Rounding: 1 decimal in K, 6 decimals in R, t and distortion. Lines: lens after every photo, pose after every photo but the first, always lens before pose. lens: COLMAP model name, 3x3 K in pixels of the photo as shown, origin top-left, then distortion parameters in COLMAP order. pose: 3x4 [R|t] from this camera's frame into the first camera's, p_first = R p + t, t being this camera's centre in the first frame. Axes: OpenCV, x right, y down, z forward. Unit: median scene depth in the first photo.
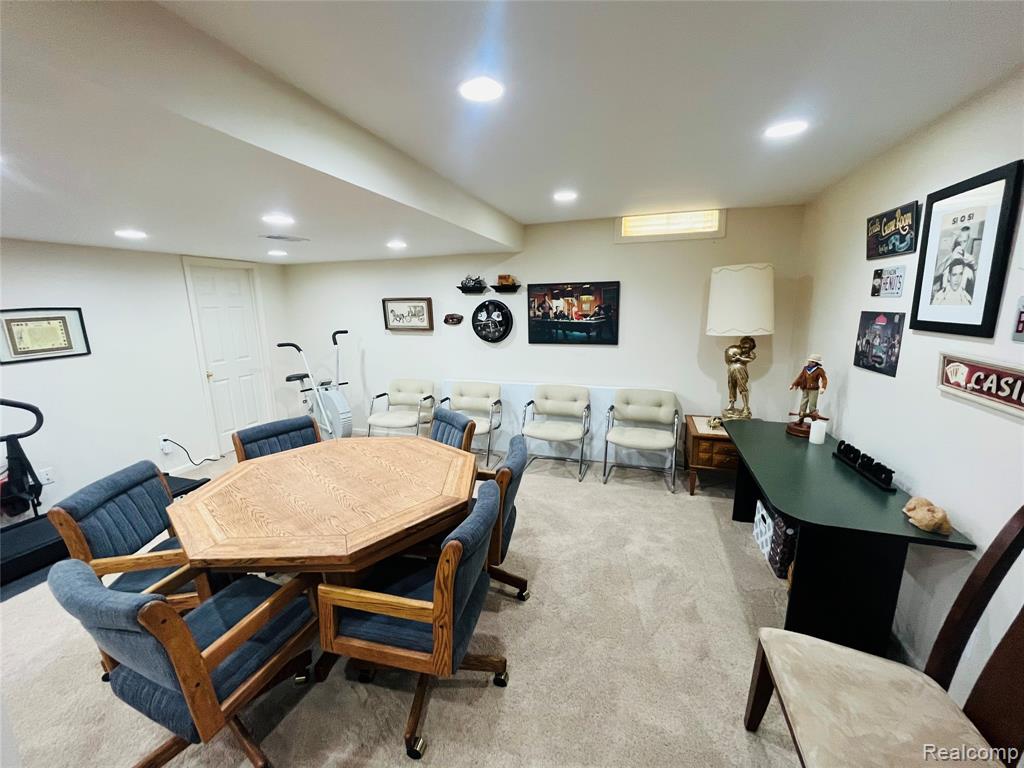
lens RADIAL K [[414.2, 0, 509.2], [0, 414.2, 383.7], [0, 0, 1]] dist [-0.002890, 0.000497]
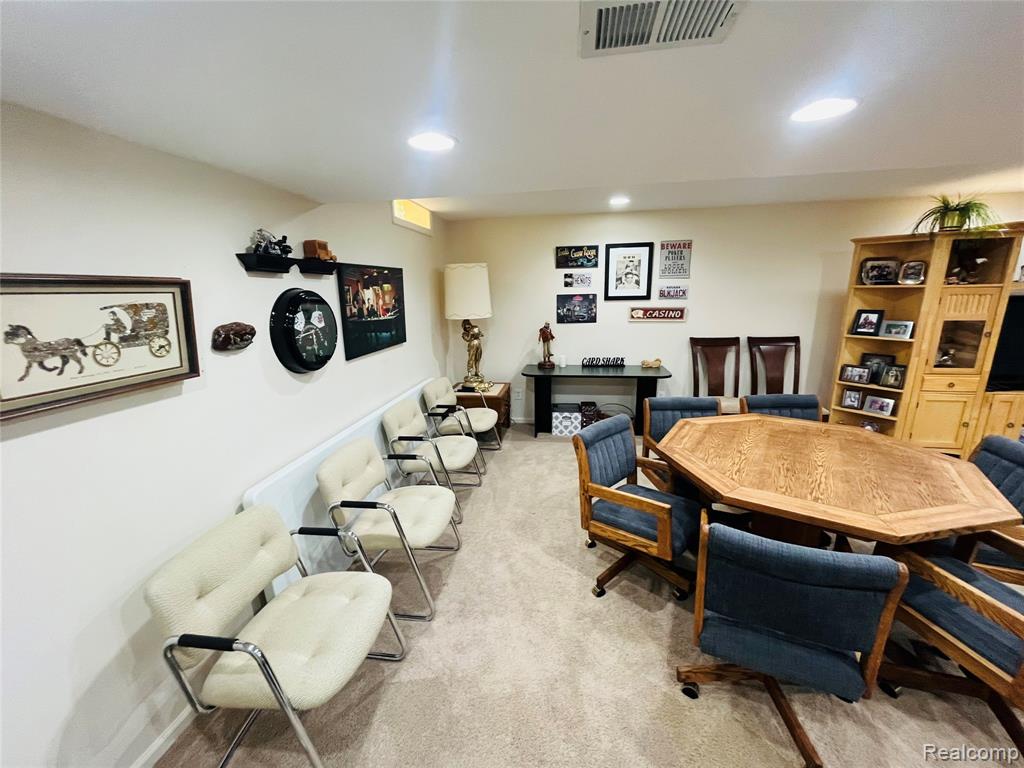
lens RADIAL K [[414.2, 0, 509.2], [0, 414.2, 383.7], [0, 0, 1]] dist [-0.002890, 0.000497]
pose [[-0.157369, -0.202861, 0.966479, -0.627375], [0.215154, 0.948121, 0.234040, -0.165977], [-0.963817, 0.244773, -0.105558, 0.893630]]
